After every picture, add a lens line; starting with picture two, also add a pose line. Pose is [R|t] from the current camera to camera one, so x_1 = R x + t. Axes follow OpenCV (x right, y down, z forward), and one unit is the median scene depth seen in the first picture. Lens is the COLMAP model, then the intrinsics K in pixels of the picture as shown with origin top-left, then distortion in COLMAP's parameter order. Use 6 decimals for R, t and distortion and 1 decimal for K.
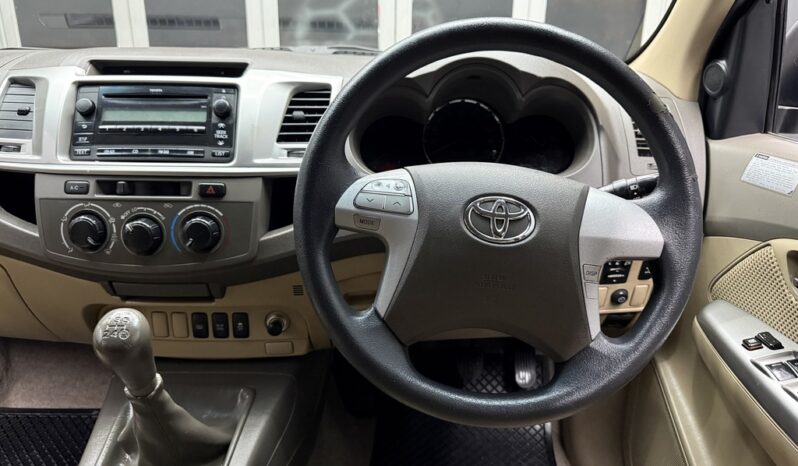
lens RADIAL K [[567.7, 0, 399.7], [0, 567.7, 234.3], [0, 0, 1]] dist [0.008929, -0.014912]
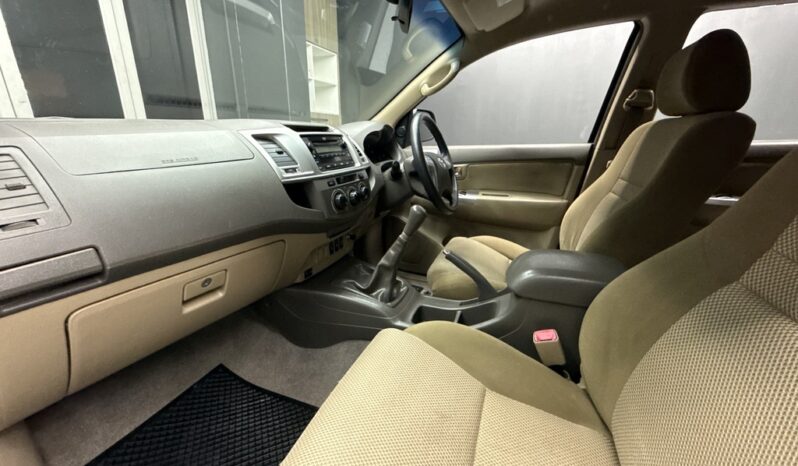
lens RADIAL K [[319.0, 0, 396.7], [0, 319.0, 227.9], [0, 0, 1]] dist [0.000320, 0.001006]
pose [[0.375814, -0.279042, 0.883685, -1.554116], [0.292201, 0.940624, 0.172754, -0.057303], [-0.879421, 0.193291, 0.435037, 0.289139]]
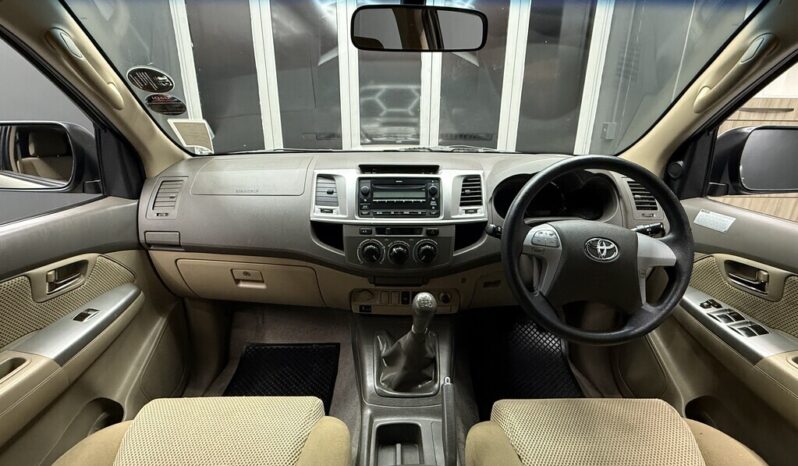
lens RADIAL K [[367.4, 0, 394.5], [0, 367.4, 232.6], [0, 0, 1]] dist [-0.002921, 0.000192]
pose [[0.999913, -0.012003, -0.005535, -0.451119], [0.011999, 0.999928, -0.000817, -0.074080], [0.005544, 0.000751, 0.999984, -0.297575]]
